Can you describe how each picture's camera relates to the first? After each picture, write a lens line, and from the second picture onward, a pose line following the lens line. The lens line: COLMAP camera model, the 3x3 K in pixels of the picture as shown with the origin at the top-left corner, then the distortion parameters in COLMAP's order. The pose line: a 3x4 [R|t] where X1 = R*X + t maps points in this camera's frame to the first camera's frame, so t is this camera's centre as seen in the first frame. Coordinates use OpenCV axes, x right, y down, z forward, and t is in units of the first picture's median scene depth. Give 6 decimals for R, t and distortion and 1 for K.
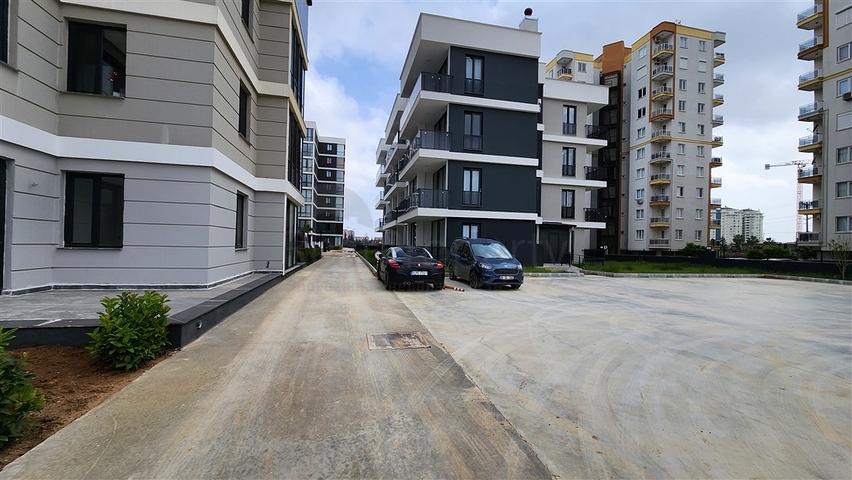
lens RADIAL K [[346.7, 0, 423.6], [0, 346.7, 242.7], [0, 0, 1]] dist [0.000897, -0.000590]
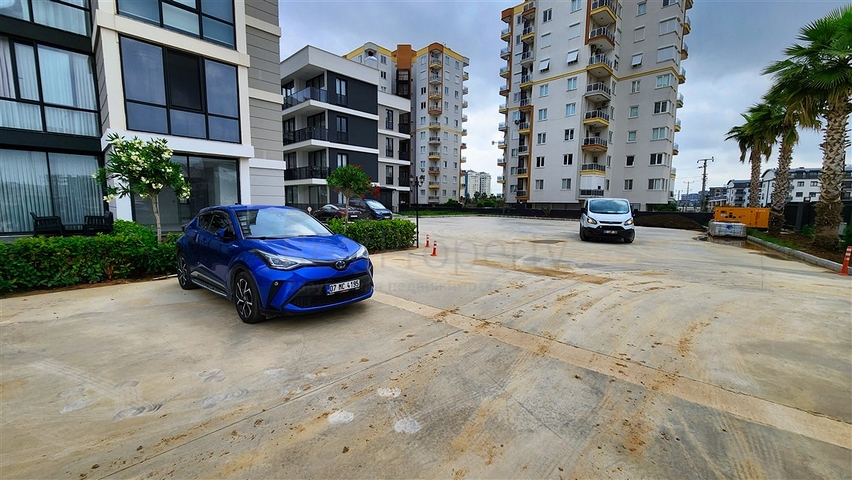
lens RADIAL K [[346.7, 0, 423.6], [0, 346.7, 242.7], [0, 0, 1]] dist [0.000897, -0.000590]
pose [[0.835058, -0.075530, 0.544953, -0.189588], [0.004561, 0.991448, 0.130424, -0.006516], [-0.550143, -0.106427, 0.828261, -0.238256]]
